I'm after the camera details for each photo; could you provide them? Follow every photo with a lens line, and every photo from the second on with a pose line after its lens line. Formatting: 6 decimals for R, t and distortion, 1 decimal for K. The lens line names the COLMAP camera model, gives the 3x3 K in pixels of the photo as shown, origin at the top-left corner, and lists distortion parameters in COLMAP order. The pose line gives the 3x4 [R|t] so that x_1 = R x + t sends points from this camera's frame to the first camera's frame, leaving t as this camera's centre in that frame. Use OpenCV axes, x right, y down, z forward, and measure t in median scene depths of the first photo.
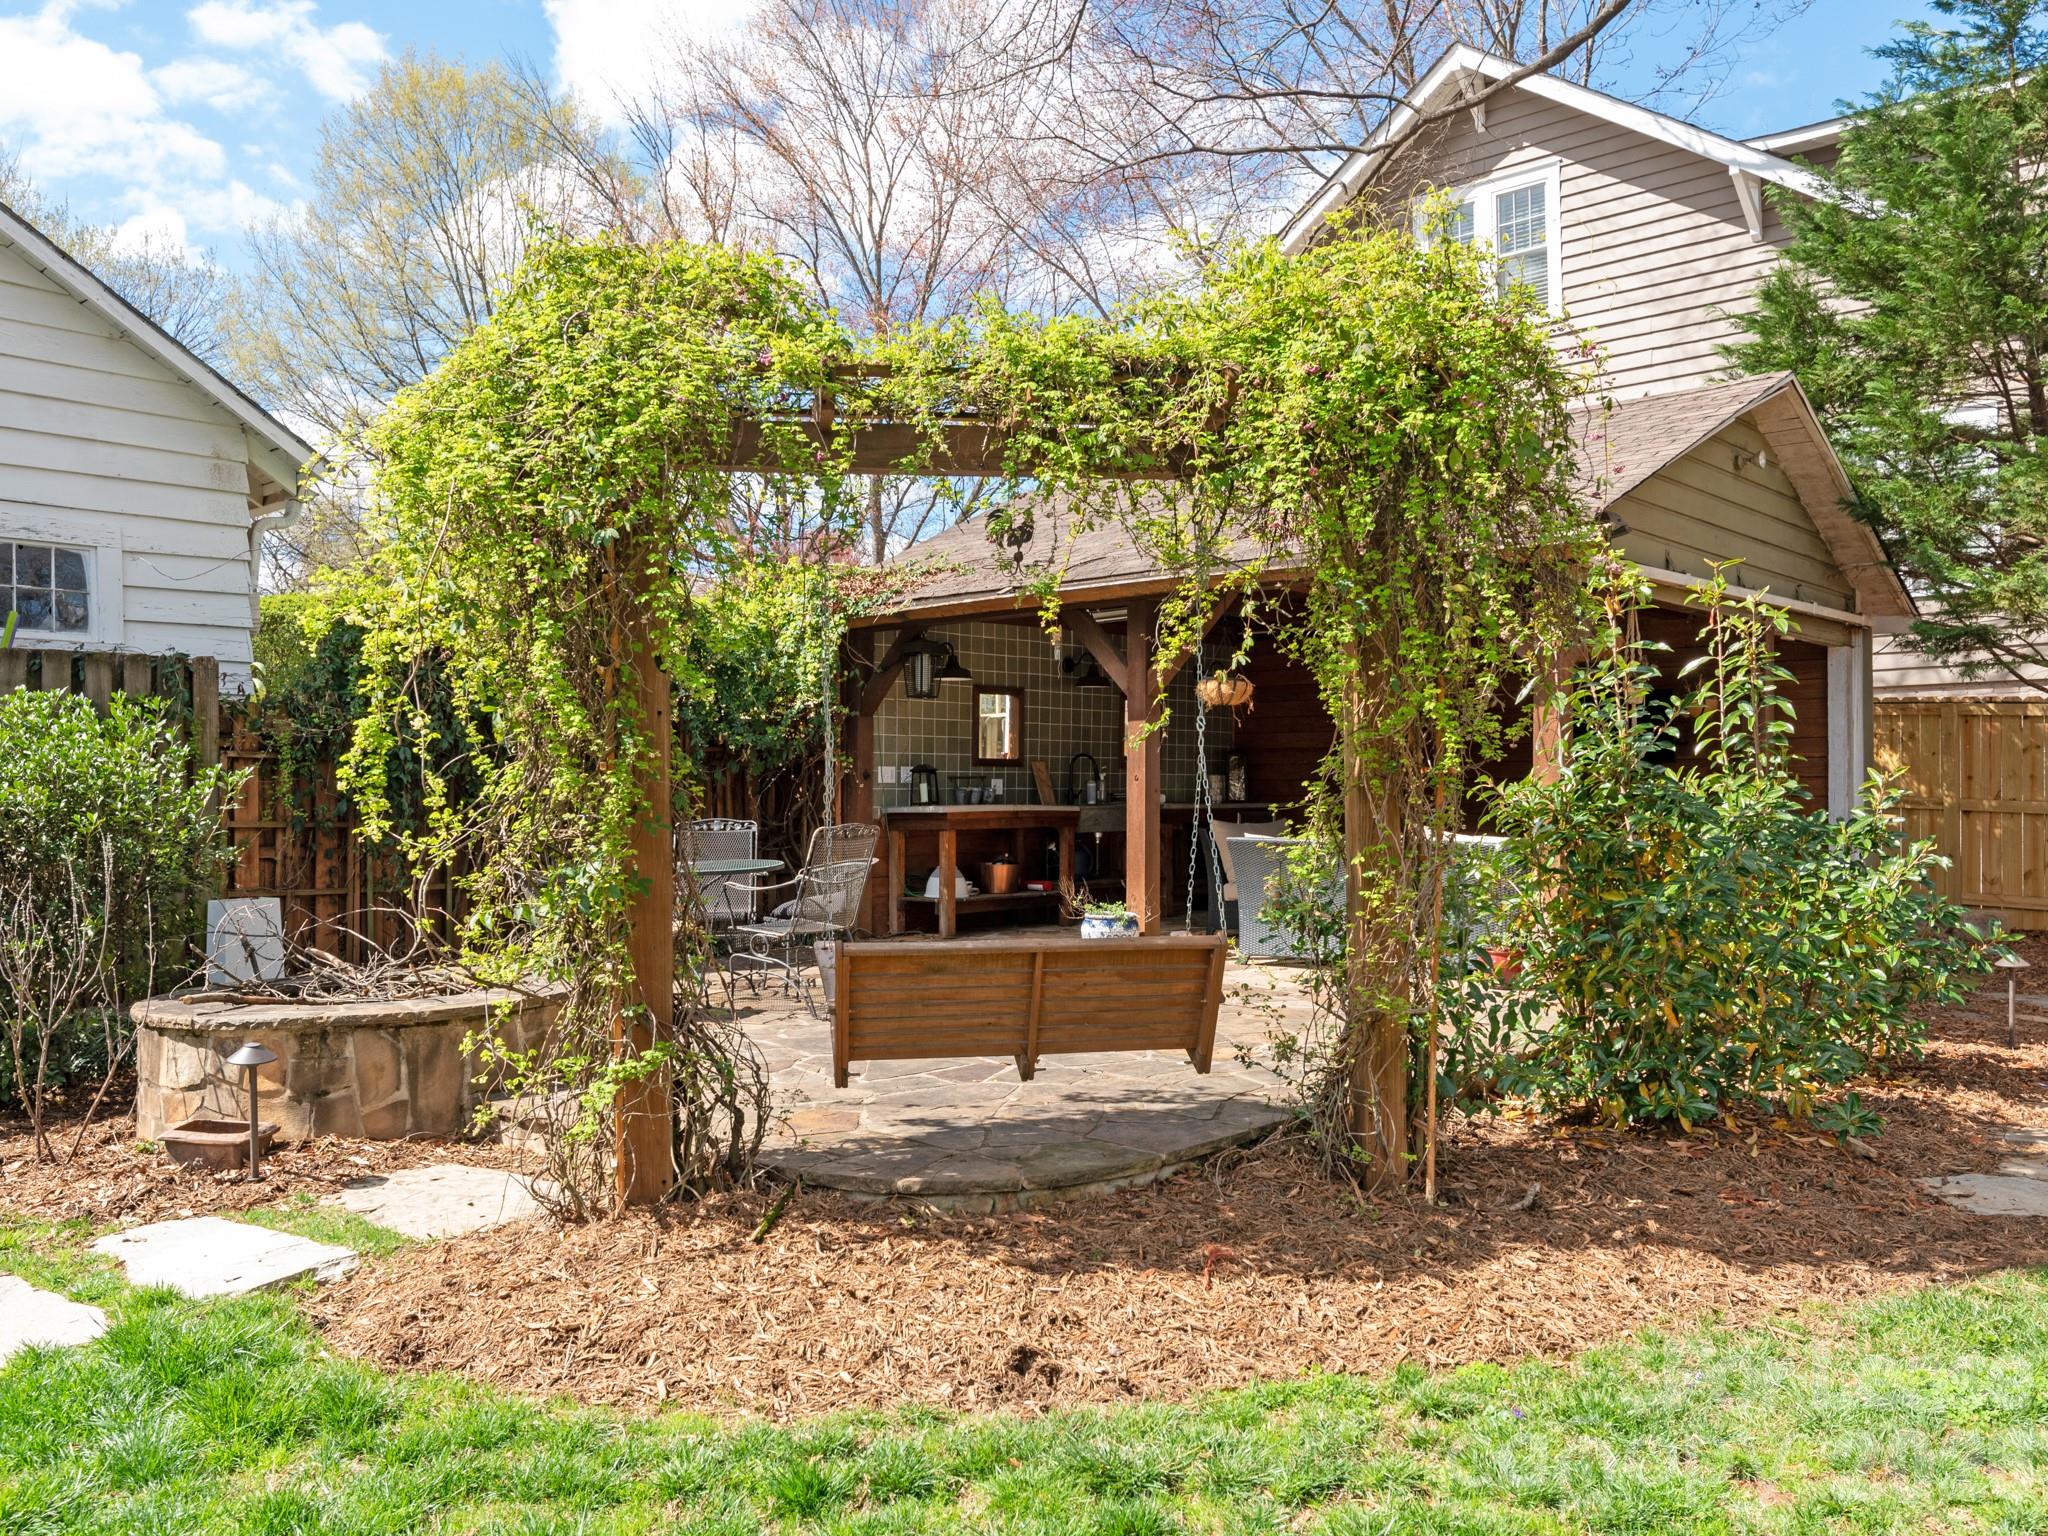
lens RADIAL K [[1704.4, 0, 1024.7], [0, 1704.4, 790.4], [0, 0, 1]] dist [-0.008732, 0.003908]
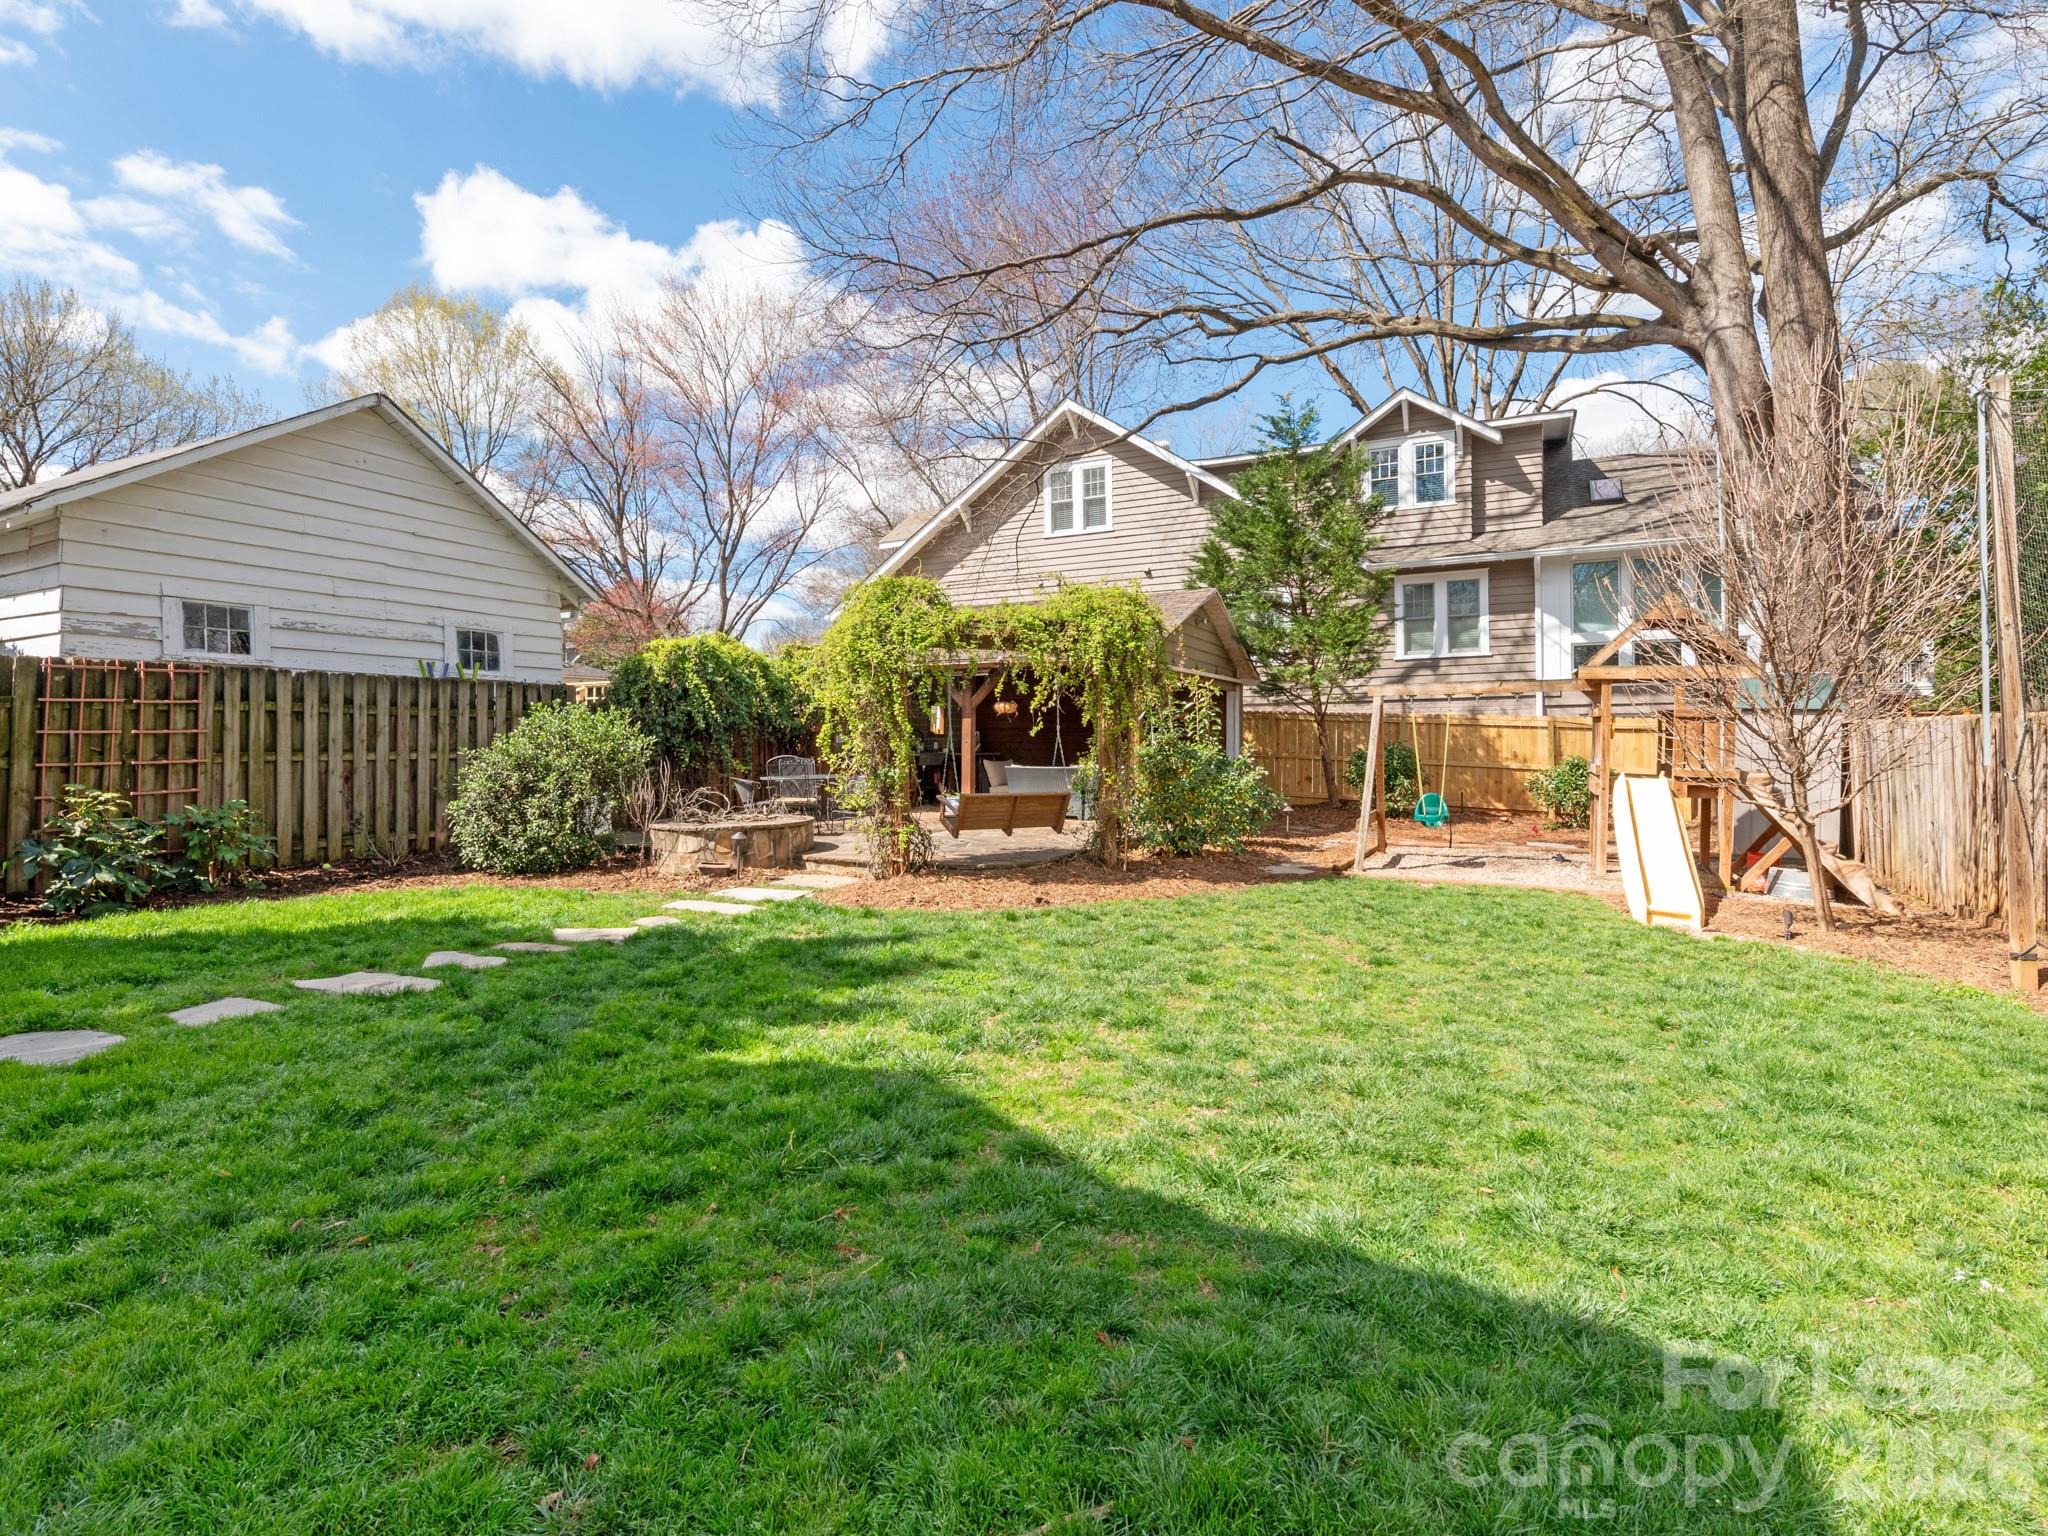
lens RADIAL K [[994.2, 0, 1033.6], [0, 994.2, 759.0], [0, 0, 1]] dist [0.000573, 0.000085]
pose [[0.966304, 0.003237, 0.257382, -0.297010], [-0.006780, 0.999894, 0.012878, -0.002097], [-0.257313, -0.014190, 0.966224, -0.568955]]
